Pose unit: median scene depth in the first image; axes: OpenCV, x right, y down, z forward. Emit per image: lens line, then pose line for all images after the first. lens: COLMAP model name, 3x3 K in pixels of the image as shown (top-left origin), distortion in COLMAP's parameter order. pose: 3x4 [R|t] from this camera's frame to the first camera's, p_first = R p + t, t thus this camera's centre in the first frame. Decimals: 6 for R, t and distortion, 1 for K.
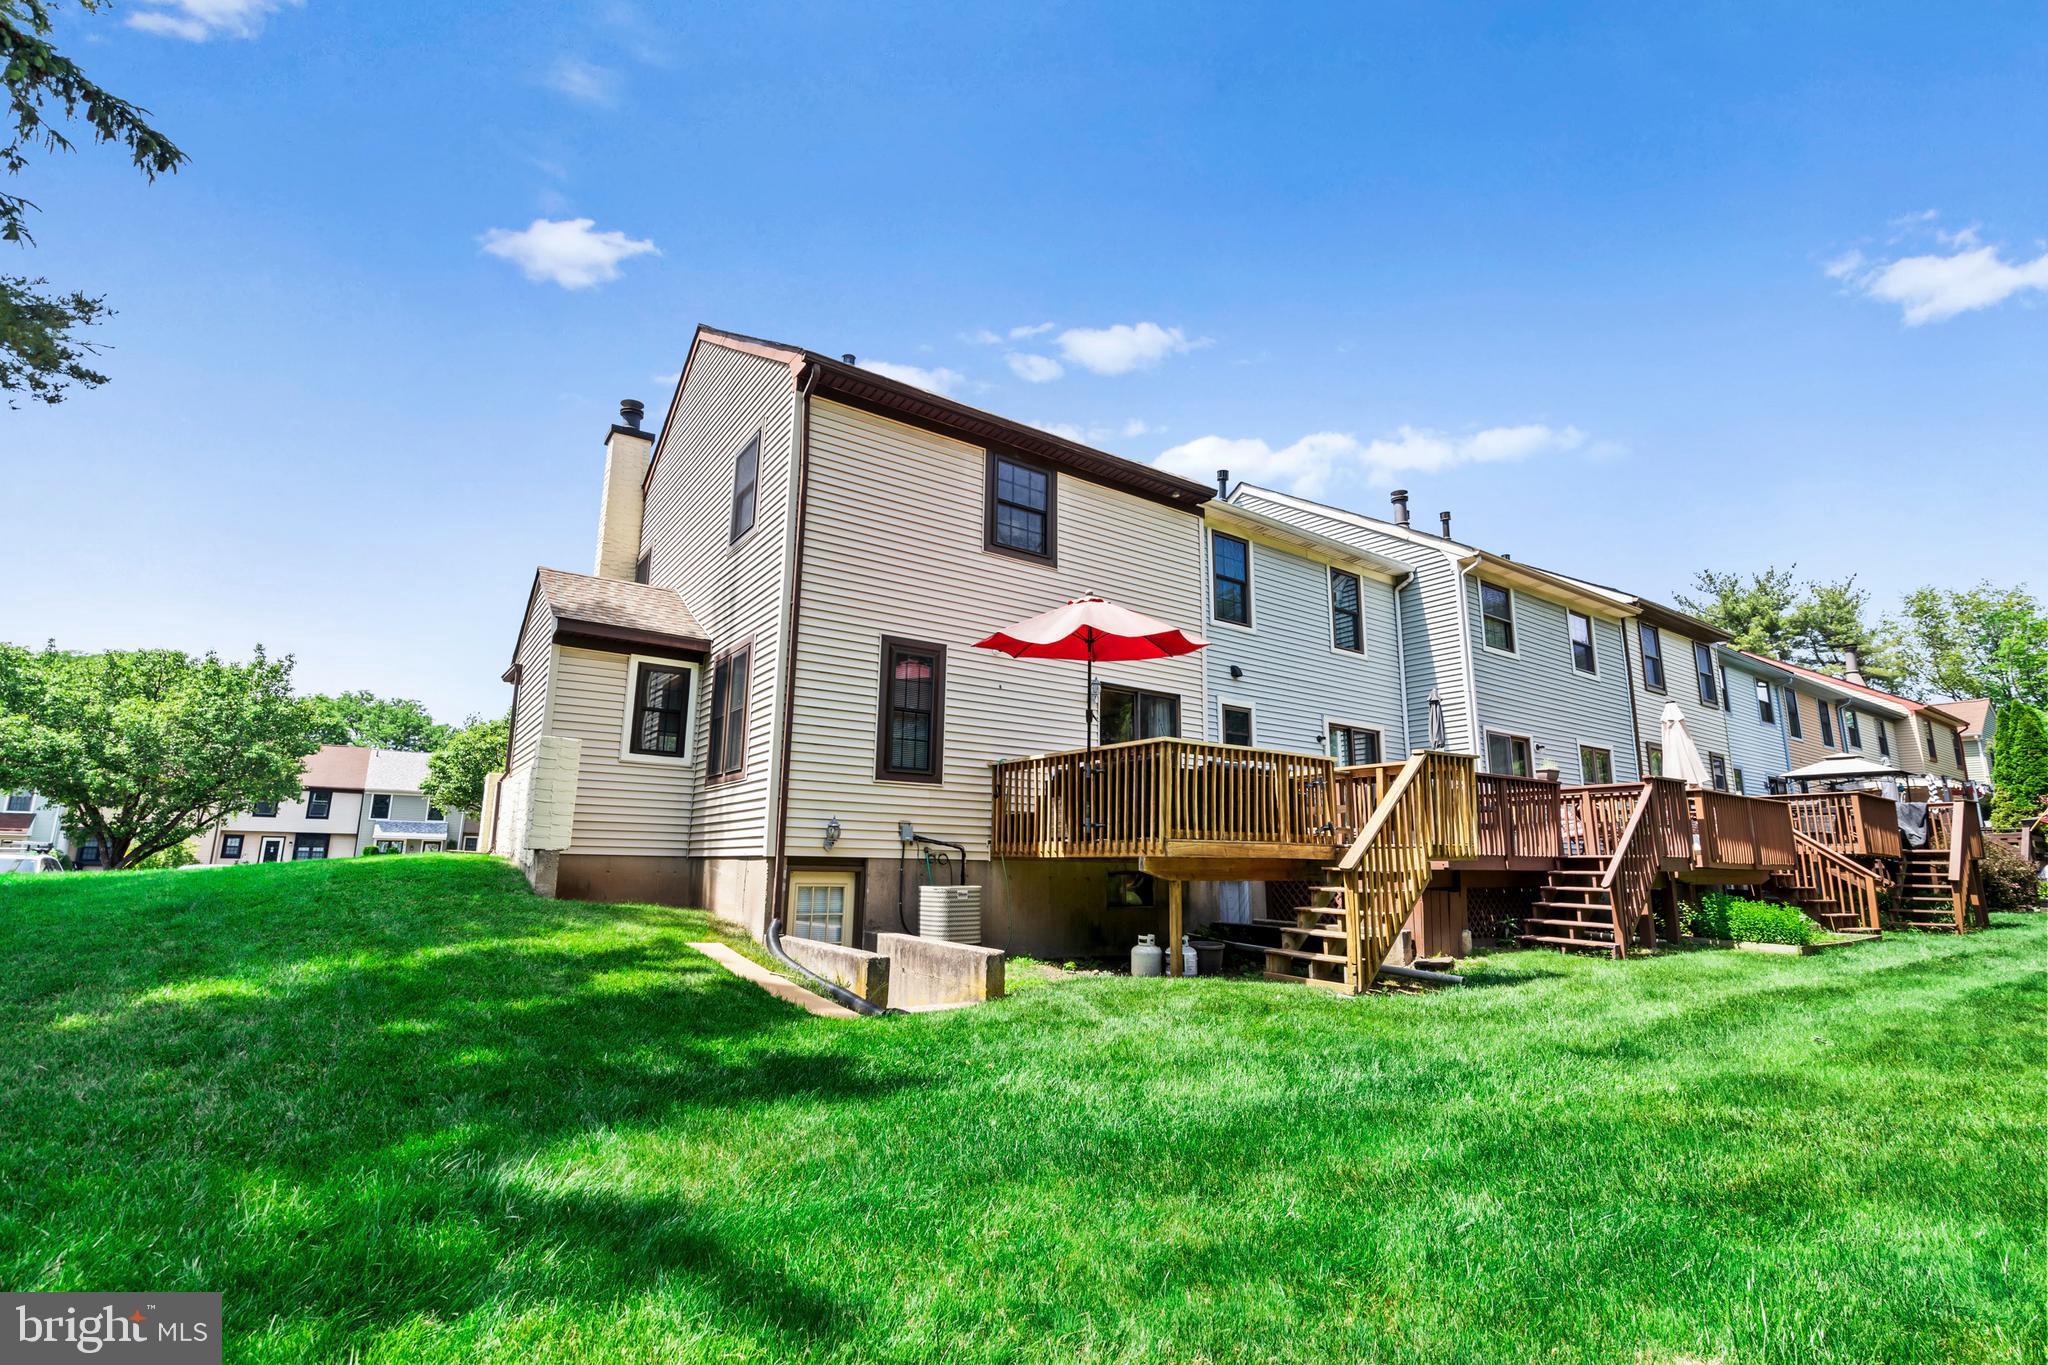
lens RADIAL K [[927.1, 0, 1020.5], [0, 927.1, 668.7], [0, 0, 1]] dist [-0.001445, 0.000292]
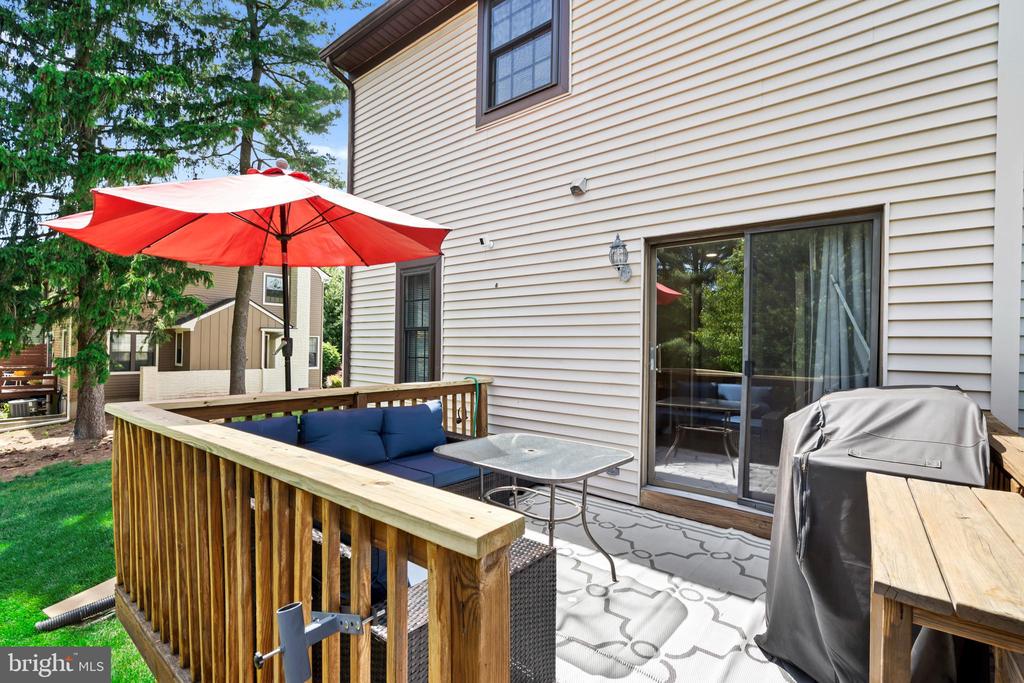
lens RADIAL K [[463.6, 0, 510.2], [0, 463.6, 334.6], [0, 0, 1]] dist [-0.001445, 0.000292]
pose [[0.264033, -0.030244, -0.964039, 0.366204], [0.199488, 0.979609, 0.023904, 0.052894], [0.943658, -0.198626, 0.264683, 0.862659]]
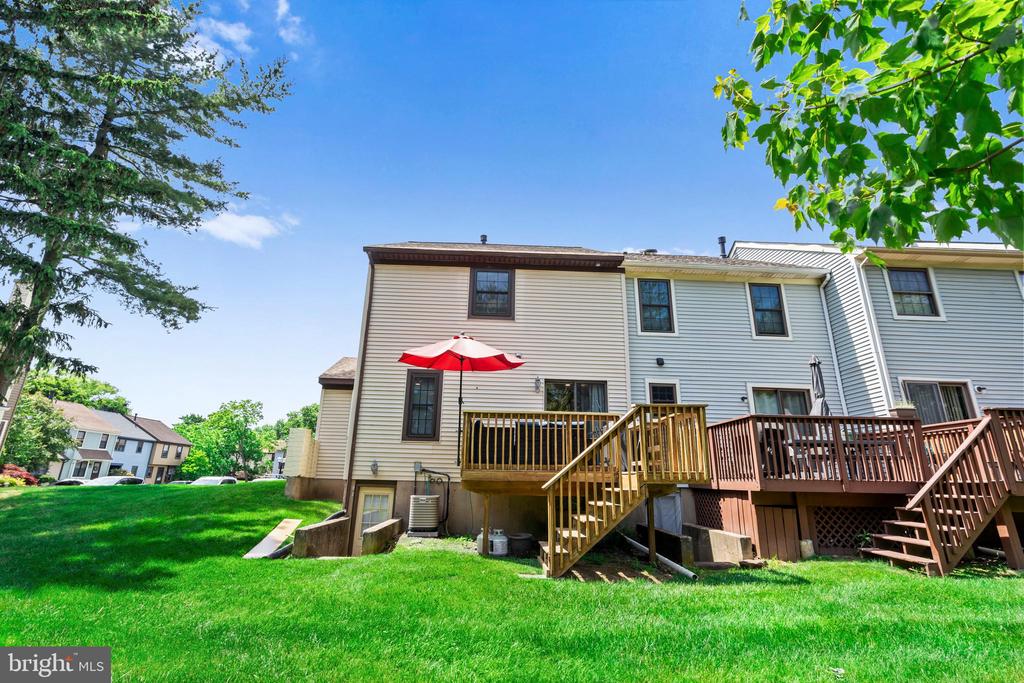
lens RADIAL K [[463.6, 0, 510.2], [0, 463.6, 334.6], [0, 0, 1]] dist [-0.001445, 0.000292]
pose [[0.841718, -0.158539, -0.516117, 0.523645], [0.104827, 0.985714, -0.131829, 0.042765], [0.529644, 0.056860, 0.846312, 0.221334]]
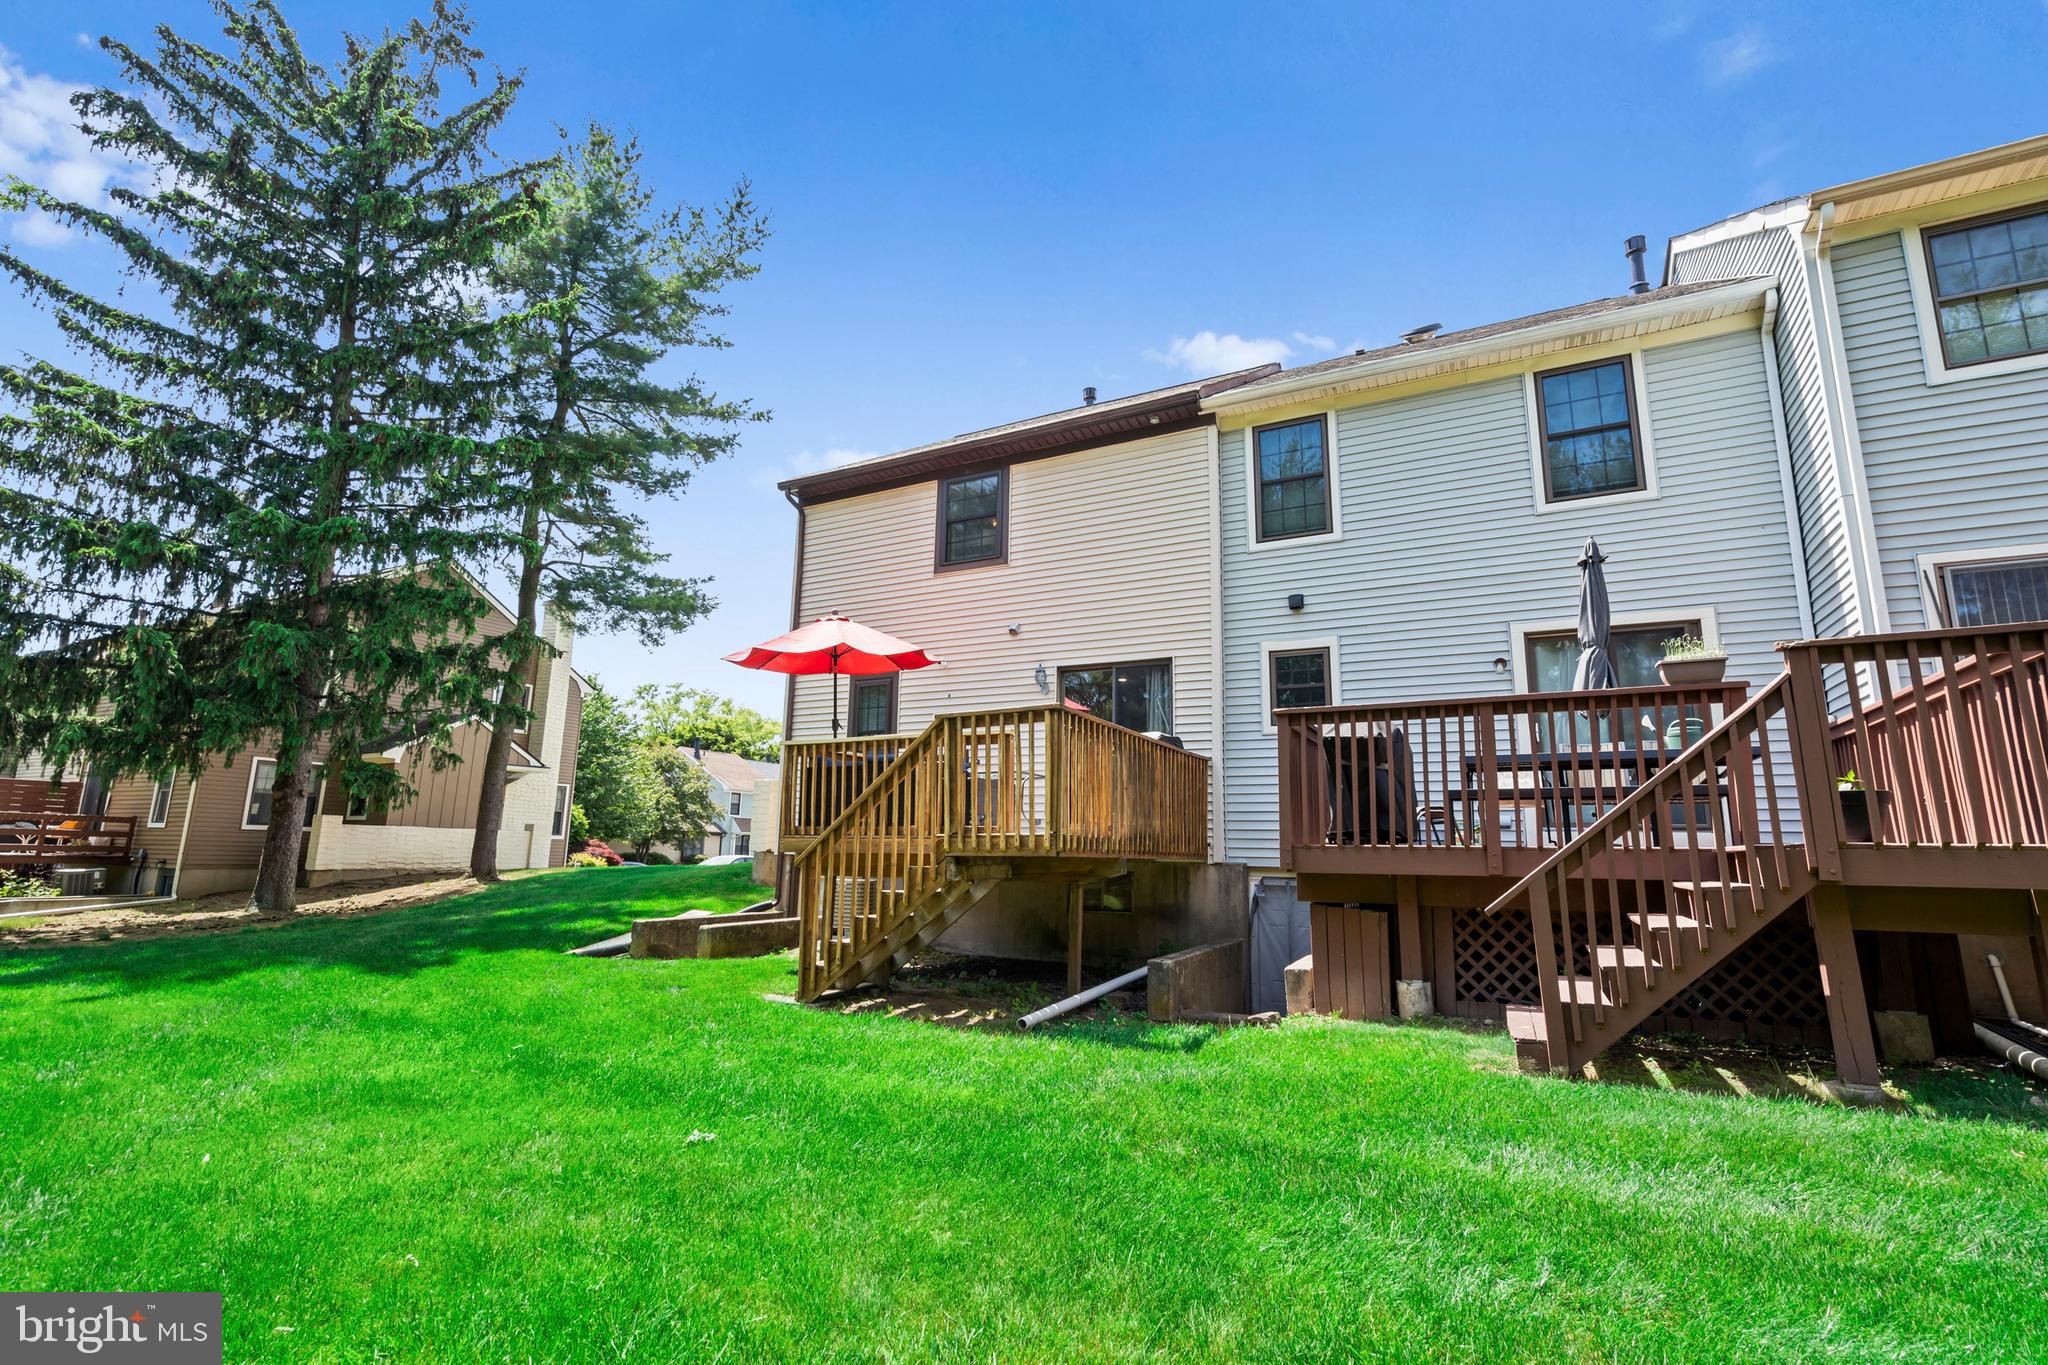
lens RADIAL K [[927.1, 0, 1020.5], [0, 927.1, 668.7], [0, 0, 1]] dist [-0.001445, 0.000292]
pose [[0.454113, -0.179449, -0.872685, 0.921487], [0.178041, 0.978027, -0.108465, 0.115388], [0.872973, -0.106118, 0.476084, 0.547092]]
